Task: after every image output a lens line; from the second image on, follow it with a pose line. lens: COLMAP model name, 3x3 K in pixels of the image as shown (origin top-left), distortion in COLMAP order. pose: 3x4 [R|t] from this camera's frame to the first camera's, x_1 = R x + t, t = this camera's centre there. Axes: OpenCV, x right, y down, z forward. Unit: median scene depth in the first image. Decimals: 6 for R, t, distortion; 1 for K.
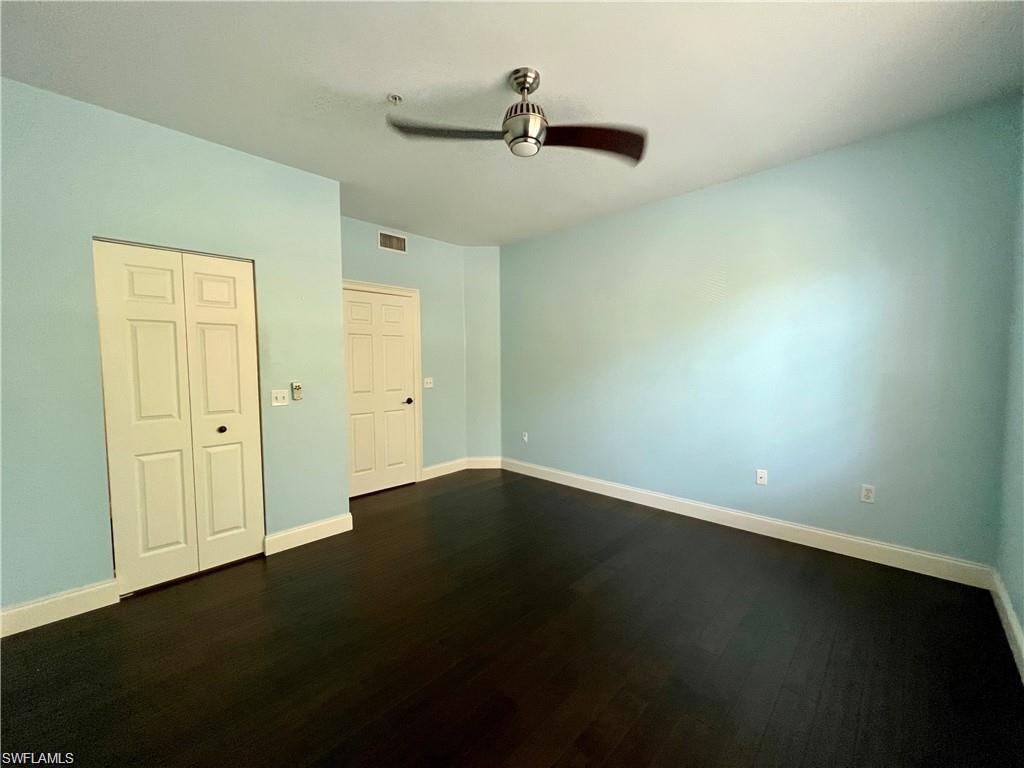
lens RADIAL K [[411.6, 0, 511.1], [0, 411.6, 378.8], [0, 0, 1]] dist [0.000409, -0.000445]
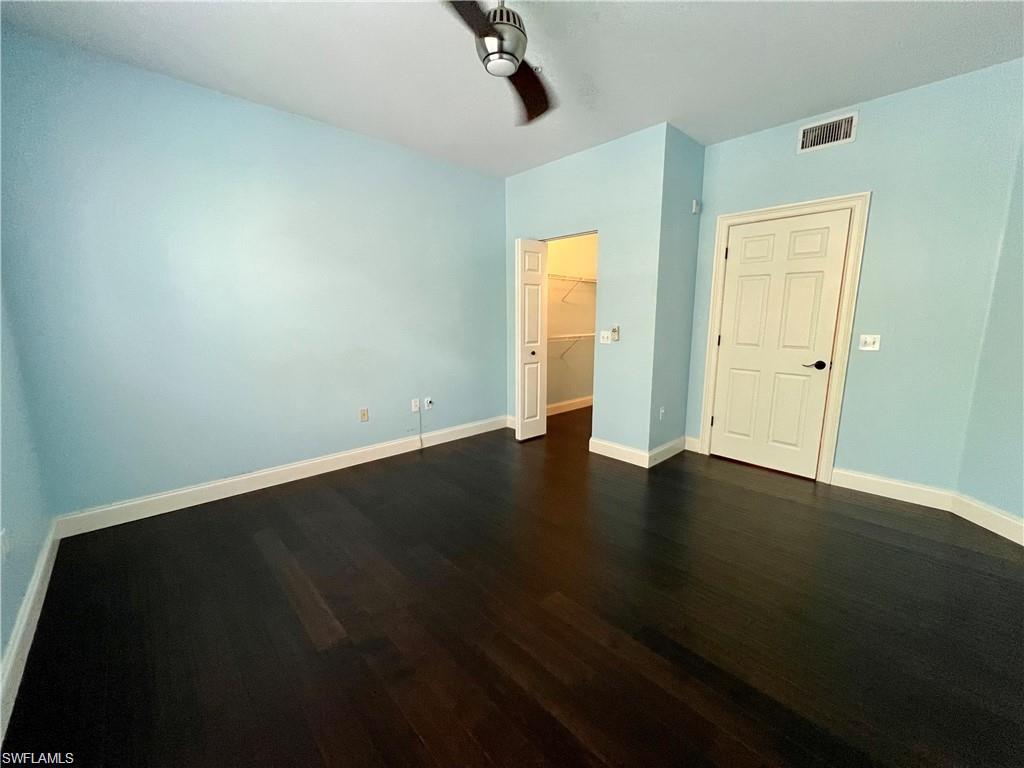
lens RADIAL K [[411.6, 0, 516.1], [0, 411.6, 383.3], [0, 0, 1]] dist [0.000409, -0.000445]
pose [[-0.047398, 0.164906, -0.985170, 0.471350], [-0.046617, 0.984838, 0.167094, -0.009013], [0.997788, 0.053845, -0.038992, 0.508194]]
